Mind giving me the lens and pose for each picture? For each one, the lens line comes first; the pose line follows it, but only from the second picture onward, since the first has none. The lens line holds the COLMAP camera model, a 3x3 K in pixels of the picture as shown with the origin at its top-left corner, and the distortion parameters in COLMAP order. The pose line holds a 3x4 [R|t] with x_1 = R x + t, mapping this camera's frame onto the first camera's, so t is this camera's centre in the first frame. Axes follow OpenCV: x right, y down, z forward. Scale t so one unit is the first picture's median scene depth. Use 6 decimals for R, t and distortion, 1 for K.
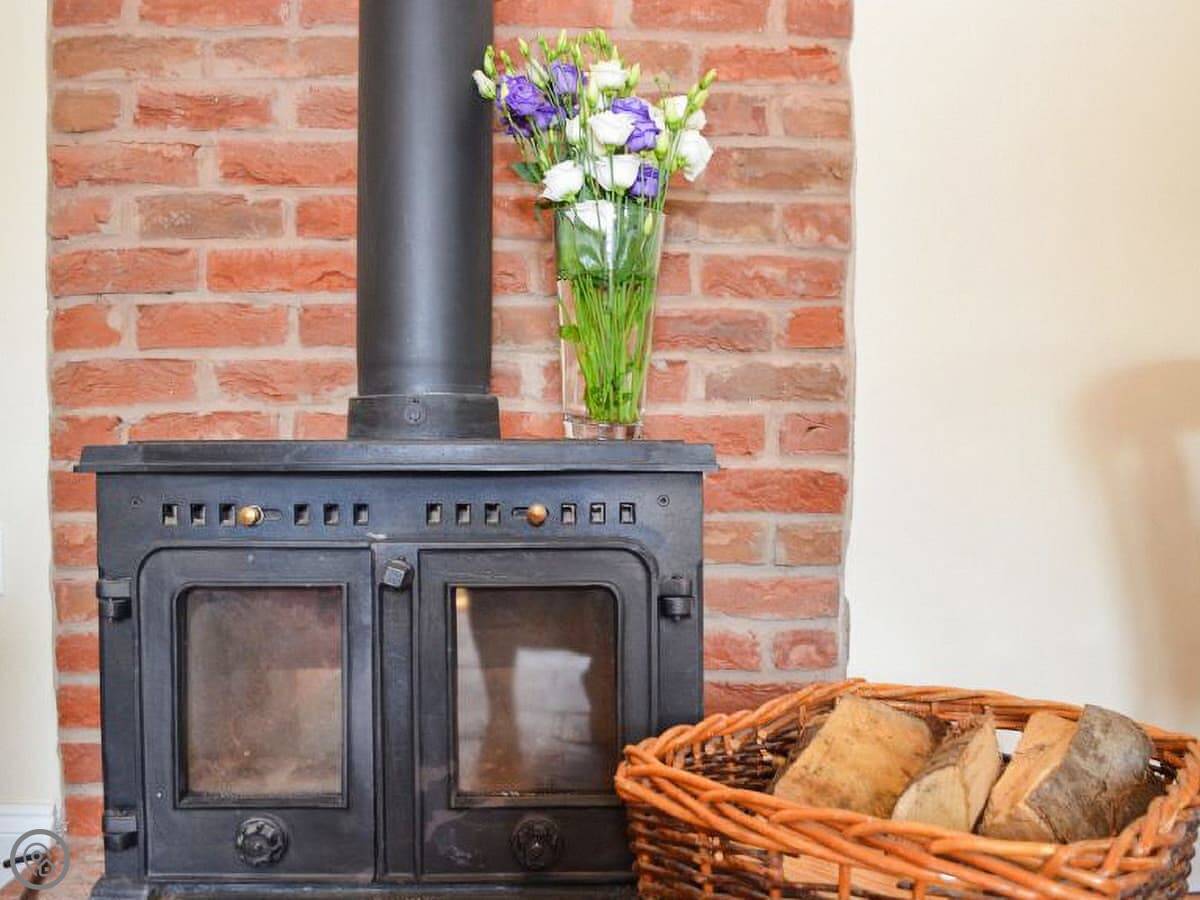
lens RADIAL K [[1146.6, 0, 608.8], [0, 1146.6, 457.6], [0, 0, 1]] dist [-0.030960, 0.000000]
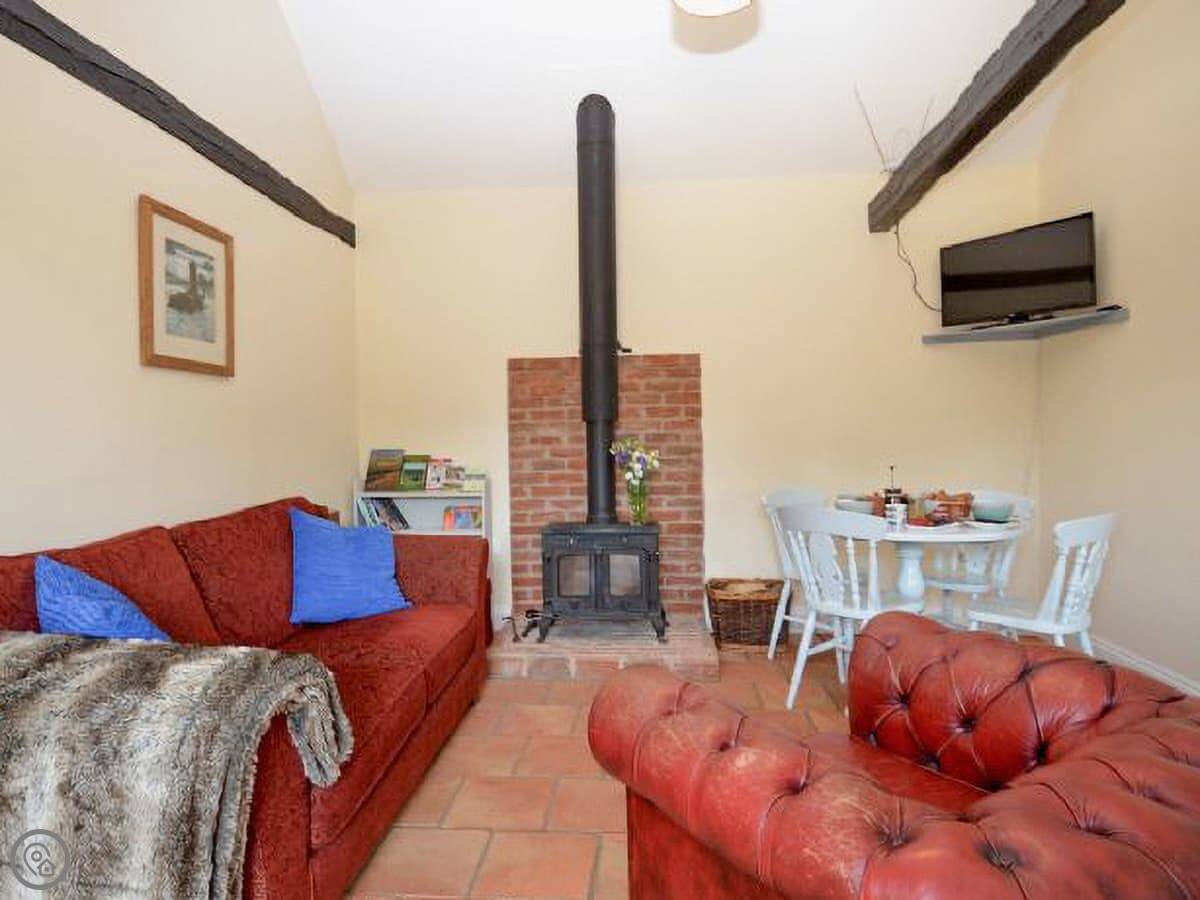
lens RADIAL K [[727.3, 0, 597.7], [0, 727.3, 446.1], [0, 0, 1]] dist [0.026101, -0.000972]
pose [[0.992650, -0.020756, -0.119224, 0.154782], [0.020084, 0.999775, -0.006835, -0.256286], [0.119339, 0.004390, 0.992844, -1.627292]]
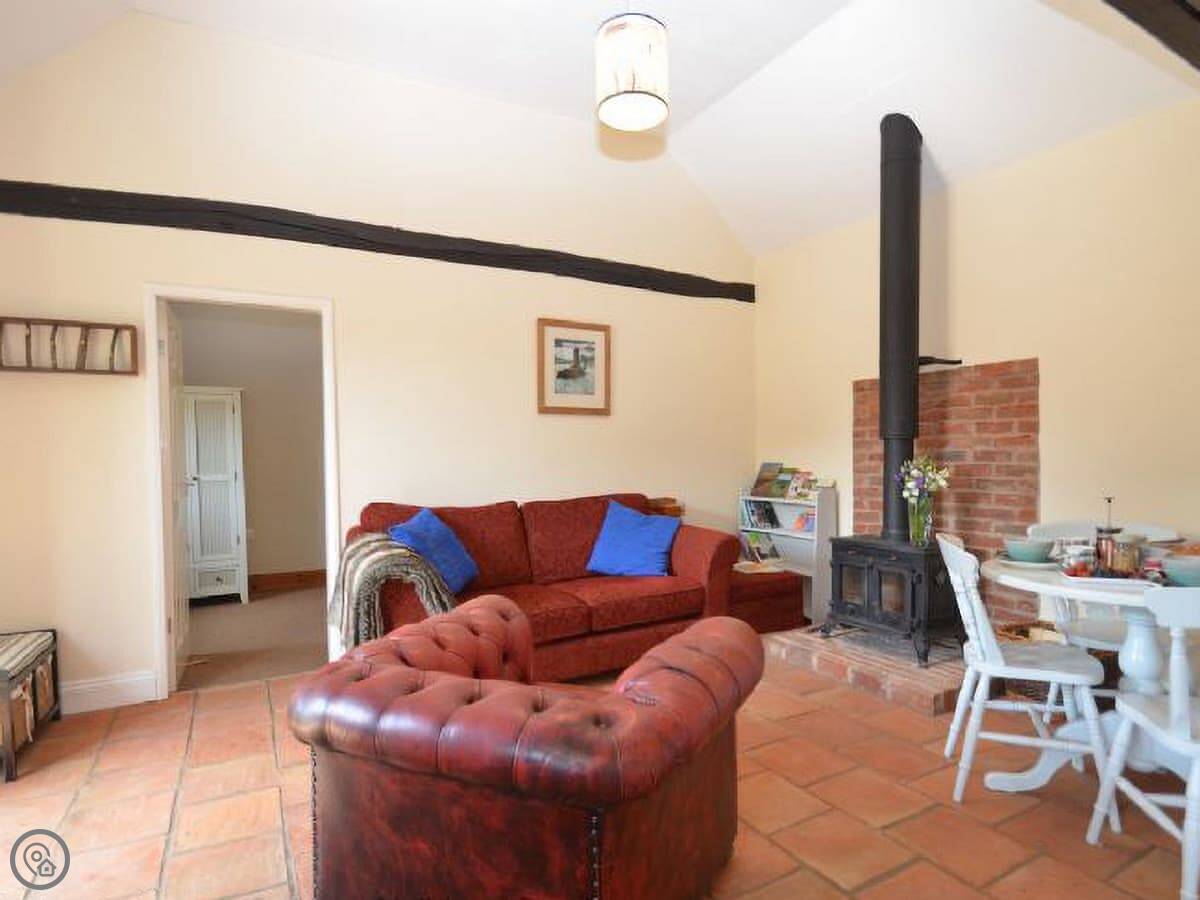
lens RADIAL K [[675.8, 0, 607.9], [0, 675.8, 474.1], [0, 0, 1]] dist [0.009383, -0.001519]
pose [[0.456940, 0.014436, -0.889380, 1.463310], [-0.005075, 0.999894, 0.013623, -0.263764], [0.889483, -0.001711, 0.456965, -1.116974]]
